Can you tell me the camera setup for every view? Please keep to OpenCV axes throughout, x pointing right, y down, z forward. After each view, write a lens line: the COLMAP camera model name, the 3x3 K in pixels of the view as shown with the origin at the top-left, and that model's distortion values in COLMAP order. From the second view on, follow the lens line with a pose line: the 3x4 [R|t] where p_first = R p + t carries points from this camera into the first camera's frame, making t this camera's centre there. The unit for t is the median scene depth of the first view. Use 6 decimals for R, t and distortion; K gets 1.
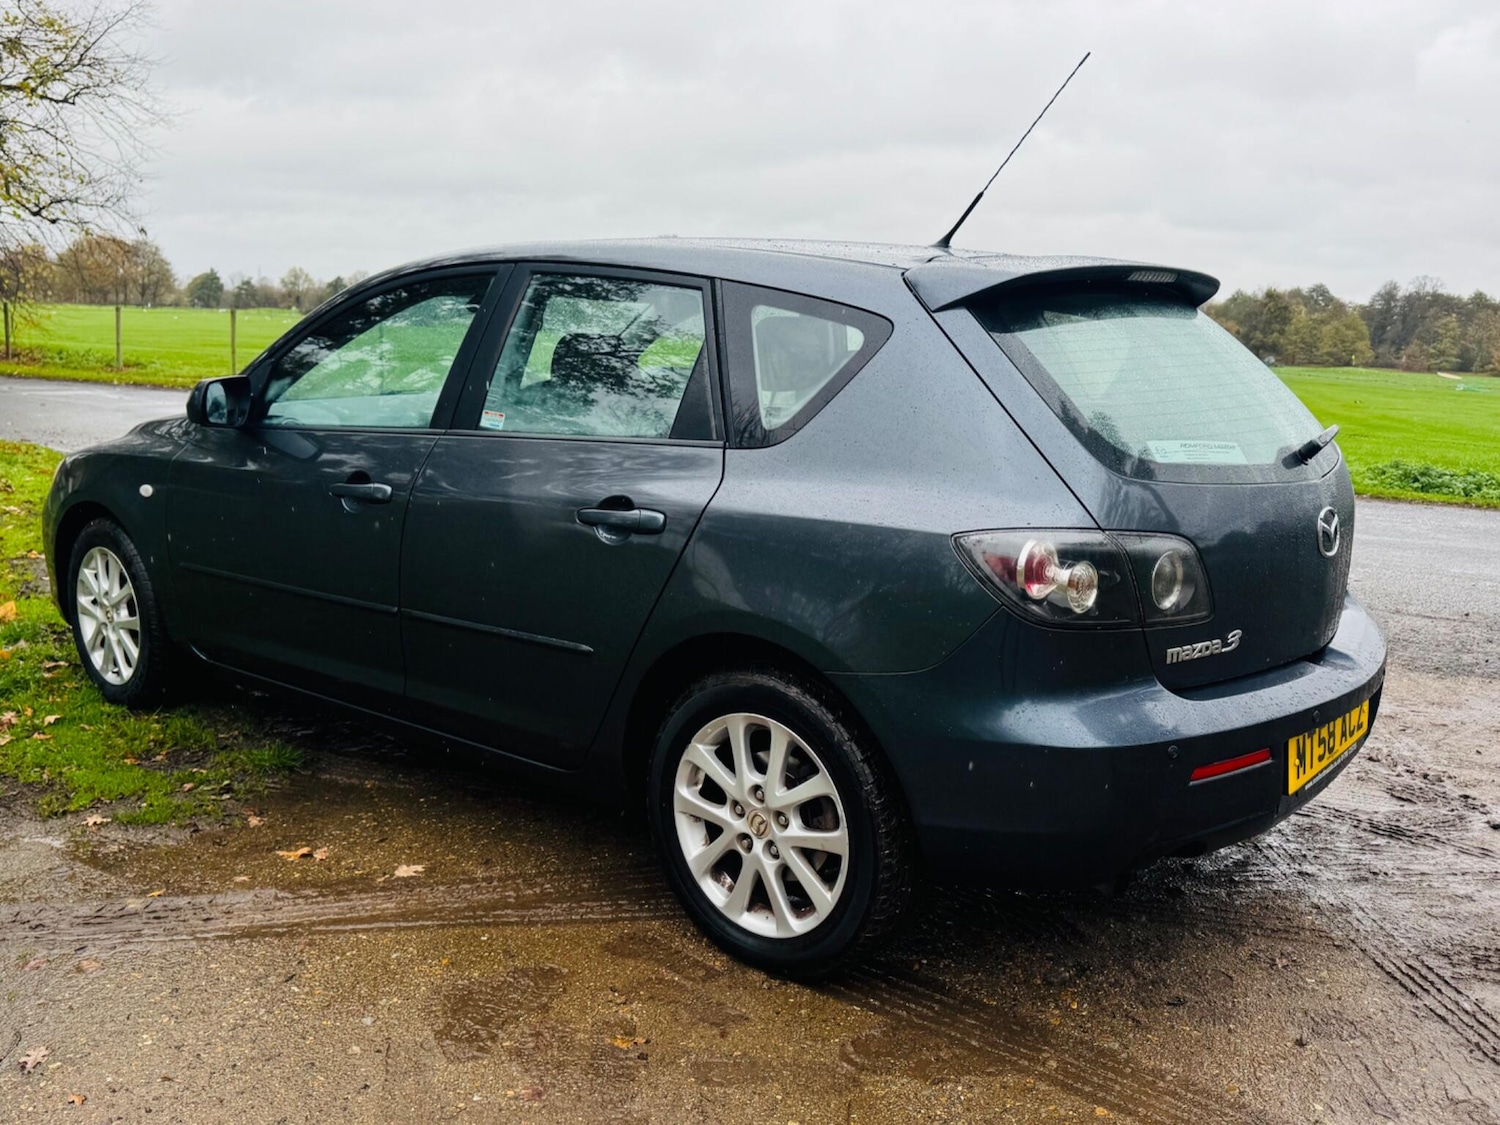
lens RADIAL K [[1379.1, 0, 670.0], [0, 1379.1, 602.9], [0, 0, 1]] dist [0.098517, -0.166054]
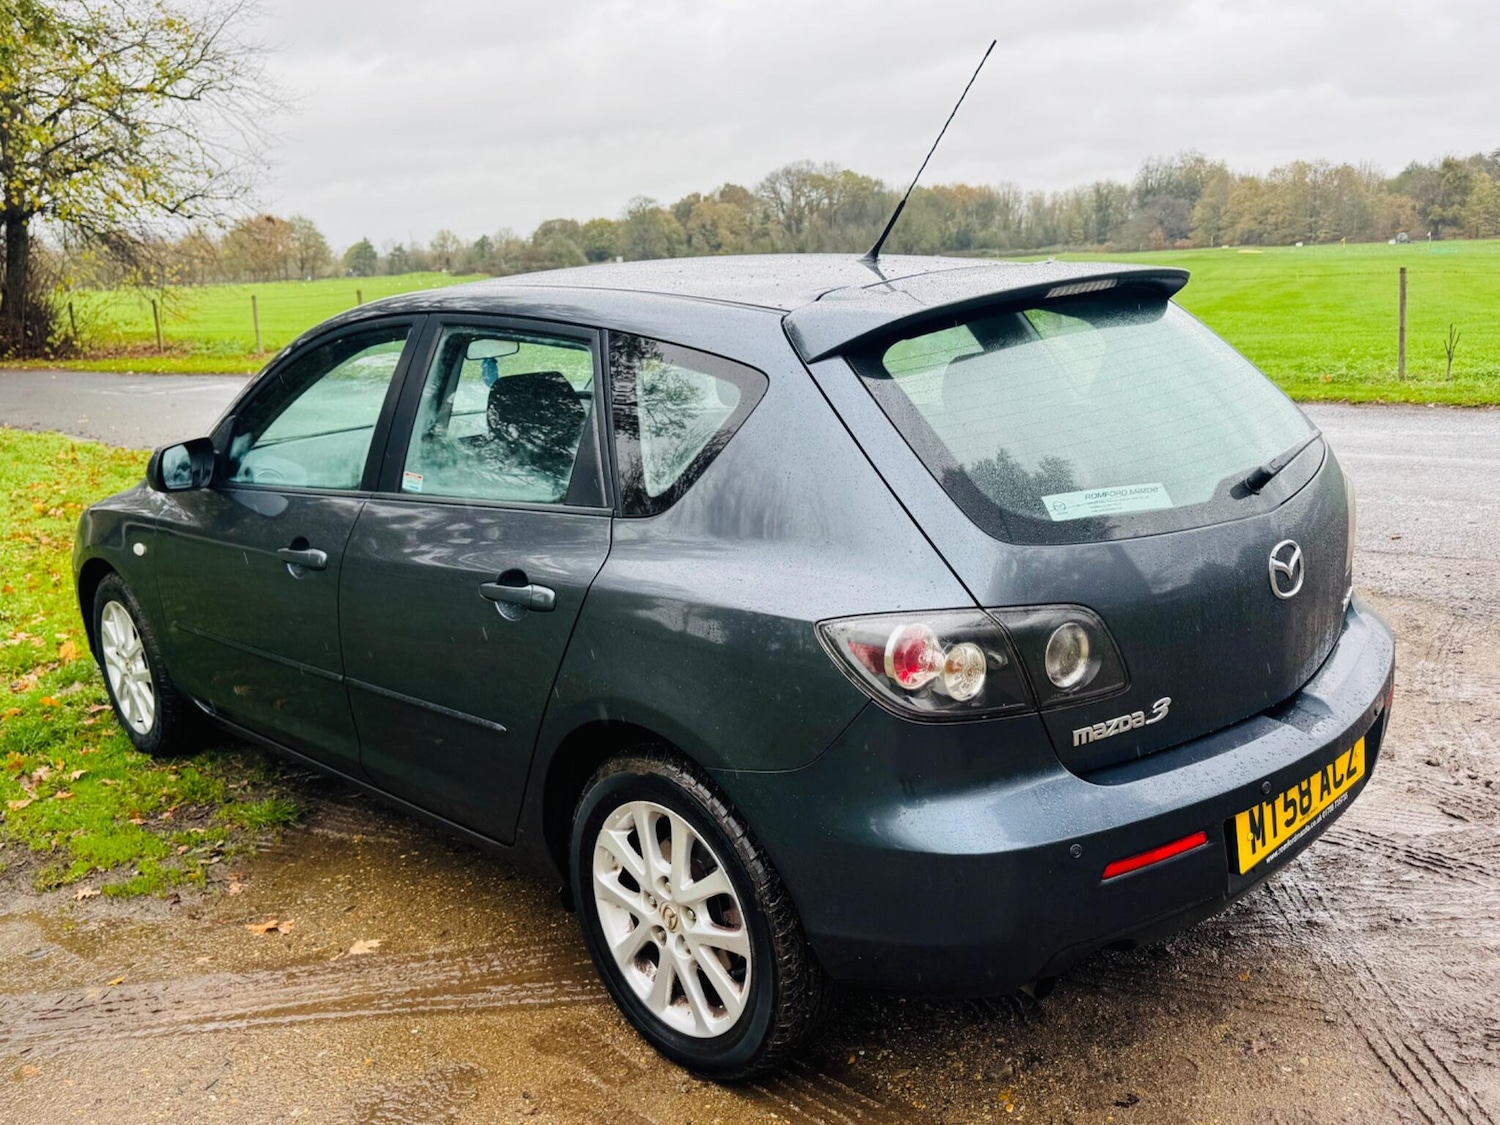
lens RADIAL K [[1346.9, 0, 743.6], [0, 1346.9, 560.3], [0, 0, 1]] dist [0.076953, -0.129821]
pose [[0.990331, -0.060093, -0.125032, 0.229213], [0.066379, 0.996700, 0.046730, -0.114261], [0.121811, -0.054578, 0.991052, 0.102341]]
